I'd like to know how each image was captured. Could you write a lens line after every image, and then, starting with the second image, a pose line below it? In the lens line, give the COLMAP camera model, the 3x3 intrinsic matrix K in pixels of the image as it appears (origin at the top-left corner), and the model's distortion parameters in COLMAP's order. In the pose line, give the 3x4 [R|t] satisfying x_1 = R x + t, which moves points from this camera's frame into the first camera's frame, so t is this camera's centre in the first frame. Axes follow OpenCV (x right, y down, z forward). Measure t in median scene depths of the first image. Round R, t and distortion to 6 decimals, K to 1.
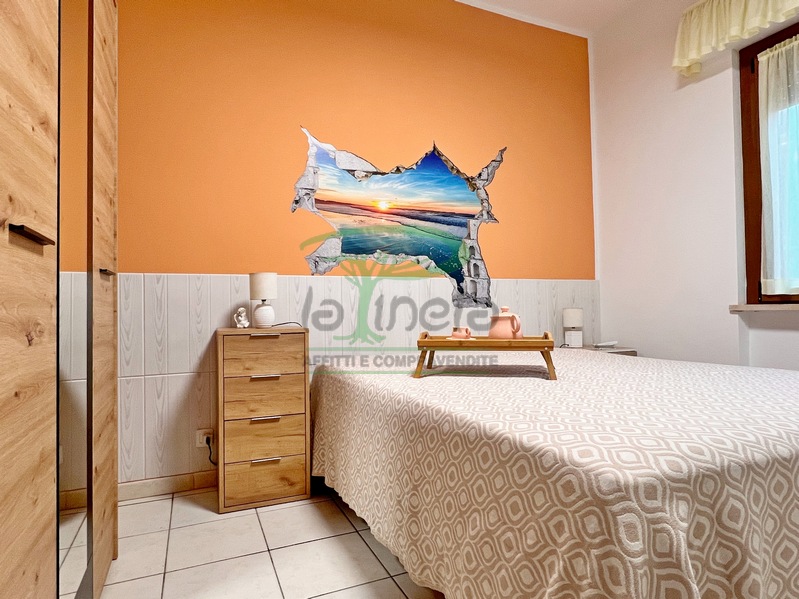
lens RADIAL K [[460.5, 0, 396.8], [0, 460.5, 304.6], [0, 0, 1]] dist [-0.003747, 0.001415]
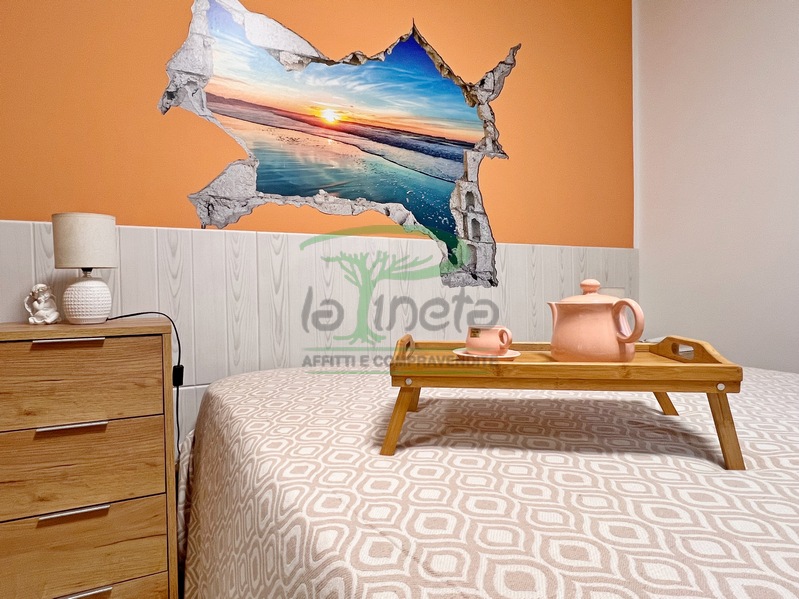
lens RADIAL K [[460.5, 0, 396.7], [0, 460.5, 302.4], [0, 0, 1]] dist [-0.003747, 0.001415]
pose [[0.997377, -0.000416, 0.072382, 0.013656], [-0.002206, 0.999345, 0.036131, 0.006304], [-0.072350, -0.036196, 0.996722, 0.382967]]
